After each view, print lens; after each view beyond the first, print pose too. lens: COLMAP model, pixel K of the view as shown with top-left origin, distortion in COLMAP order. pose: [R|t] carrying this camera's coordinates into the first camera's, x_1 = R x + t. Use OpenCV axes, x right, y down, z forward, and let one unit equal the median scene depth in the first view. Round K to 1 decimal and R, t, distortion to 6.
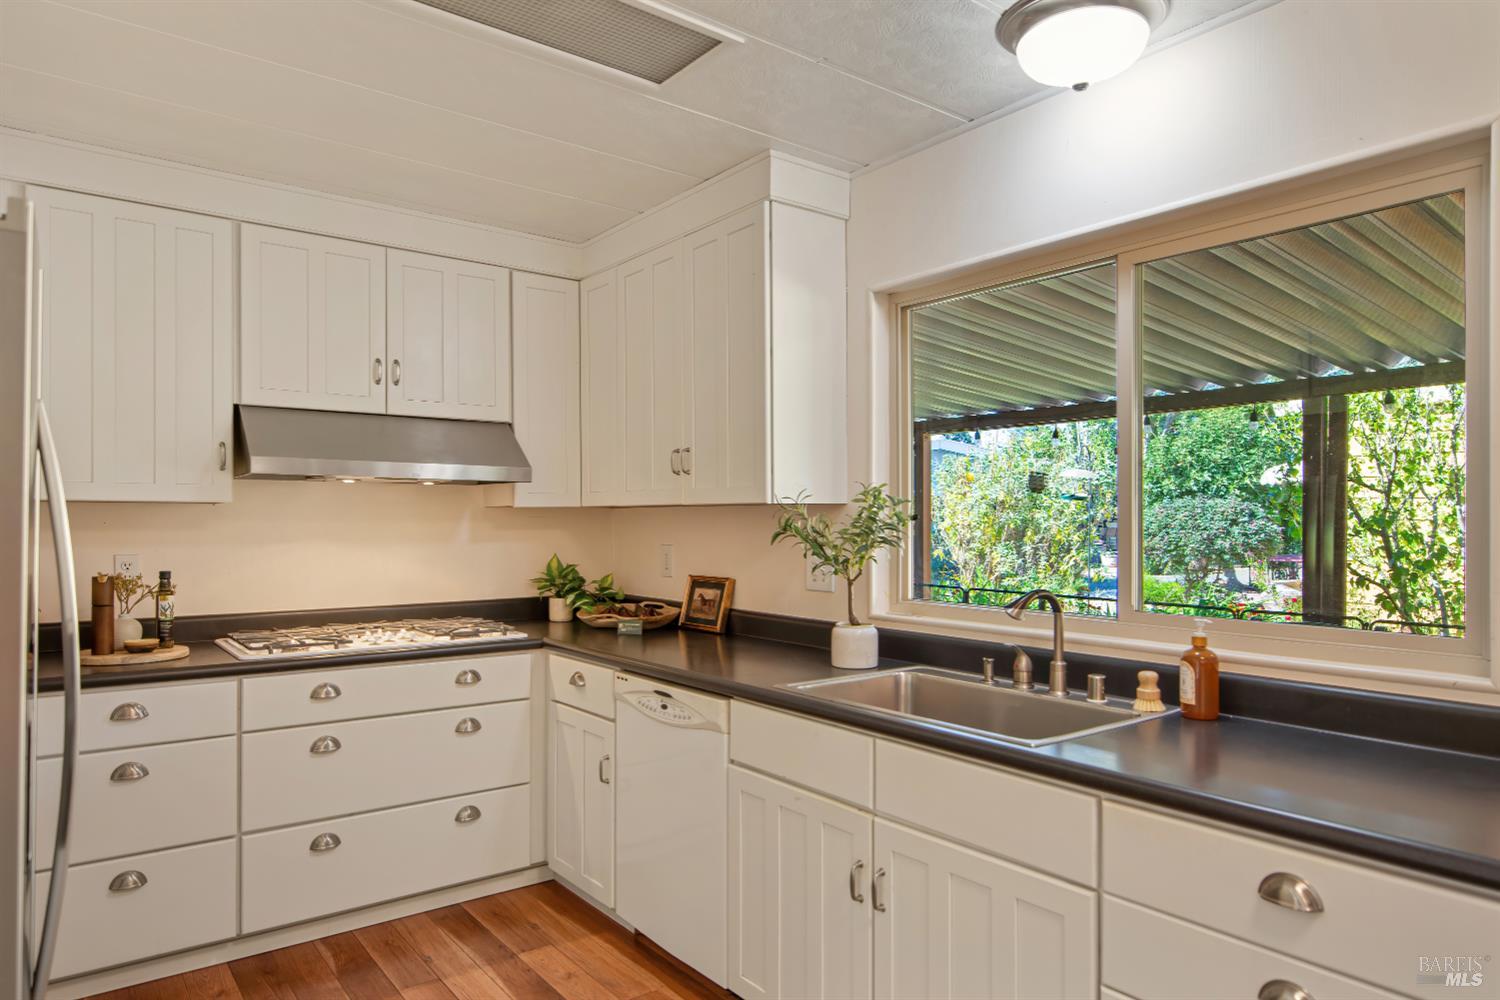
lens RADIAL K [[924.0, 0, 741.2], [0, 924.0, 514.1], [0, 0, 1]] dist [0.002434, 0.000704]
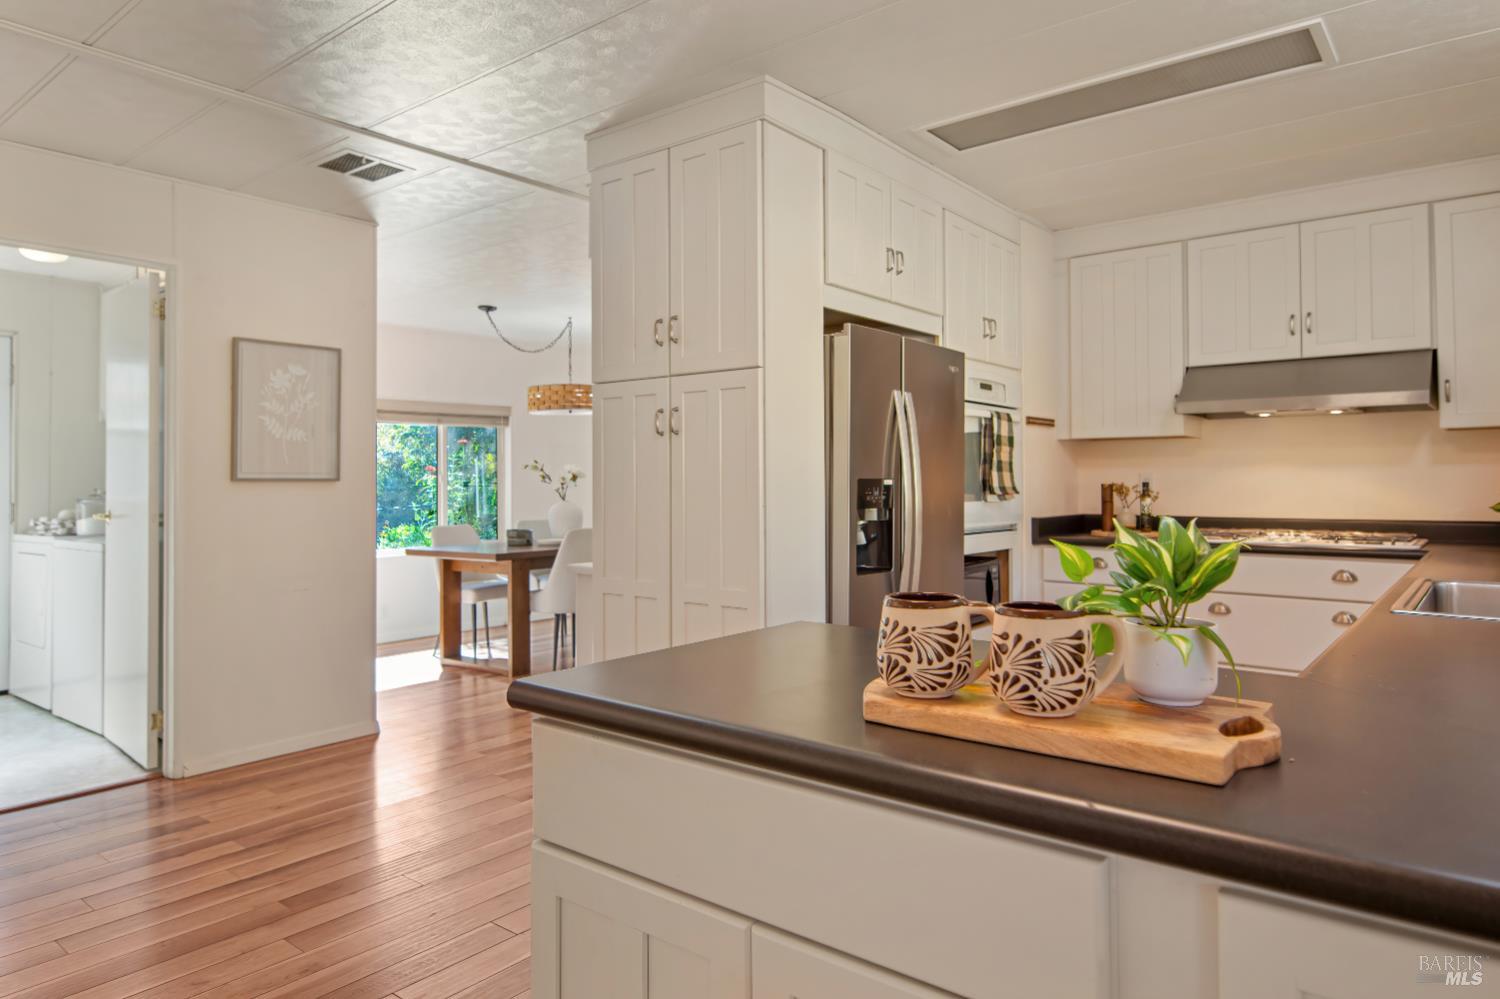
lens RADIAL K [[924.0, 0, 748.3], [0, 924.0, 466.3], [0, 0, 1]] dist [0.002434, 0.000704]
pose [[0.228219, -0.019558, -0.973413, 0.692762], [0.010485, 0.999790, -0.017630, 0.053347], [0.973553, -0.006183, 0.228376, 0.004603]]
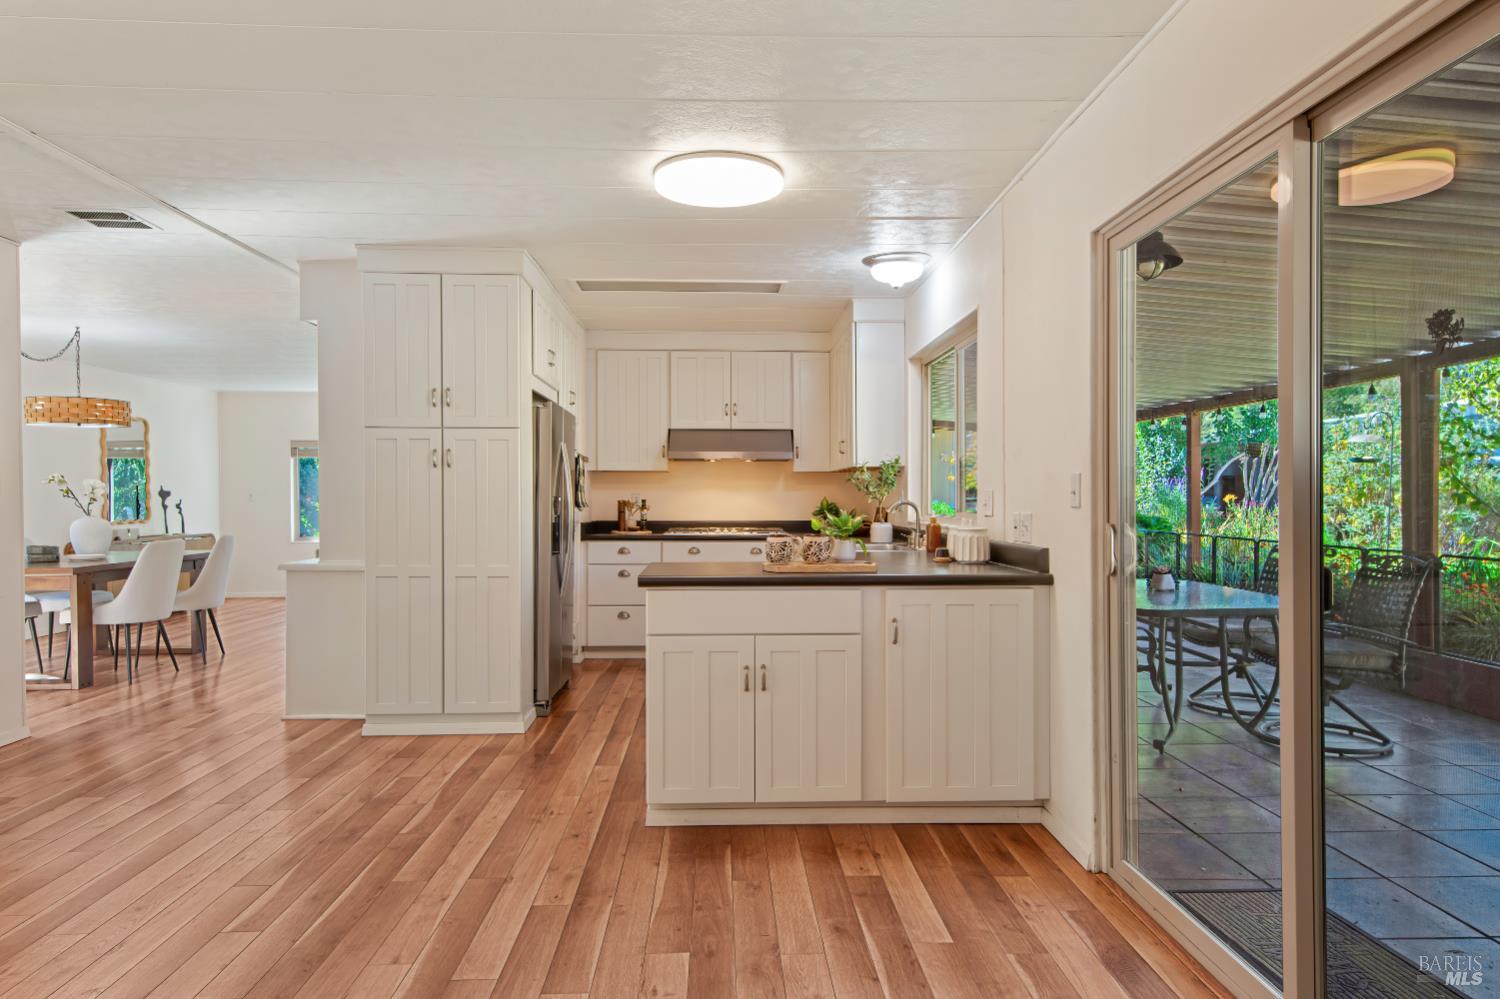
lens RADIAL K [[924.0, 0, 753.7], [0, 924.0, 500.7], [0, 0, 1]] dist [0.002434, 0.000704]
pose [[0.813229, 0.000360, -0.581943, 0.985040], [0.004079, 0.999972, 0.006318, 0.048280], [0.581929, -0.007512, 0.813205, -0.776466]]
